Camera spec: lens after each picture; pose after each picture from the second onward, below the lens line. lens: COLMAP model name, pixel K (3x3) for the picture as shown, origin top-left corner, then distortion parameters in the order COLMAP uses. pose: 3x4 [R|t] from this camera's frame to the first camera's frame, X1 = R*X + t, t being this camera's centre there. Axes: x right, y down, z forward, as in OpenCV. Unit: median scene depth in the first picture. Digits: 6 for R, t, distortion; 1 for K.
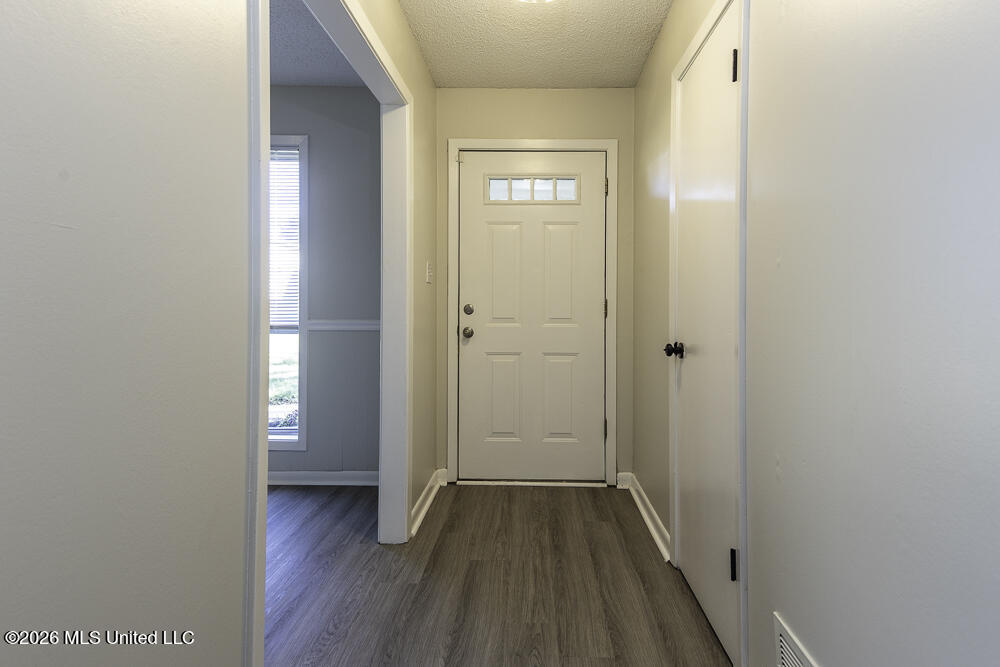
lens RADIAL K [[477.4, 0, 497.5], [0, 477.4, 311.2], [0, 0, 1]] dist [0.047337, -0.018292]
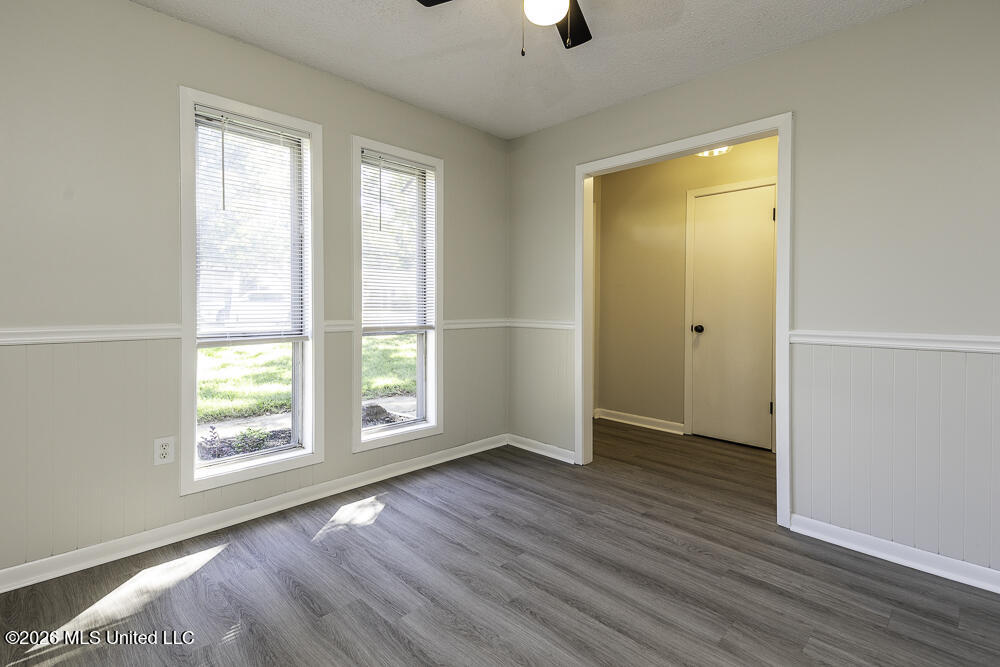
lens RADIAL K [[477.4, 0, 497.5], [0, 477.4, 311.2], [0, 0, 1]] dist [0.047337, -0.018292]
pose [[0.701774, -0.009574, 0.712336, -1.440627], [0.004589, 0.999950, 0.008919, -0.015309], [-0.712385, -0.002990, 0.701782, 0.134022]]
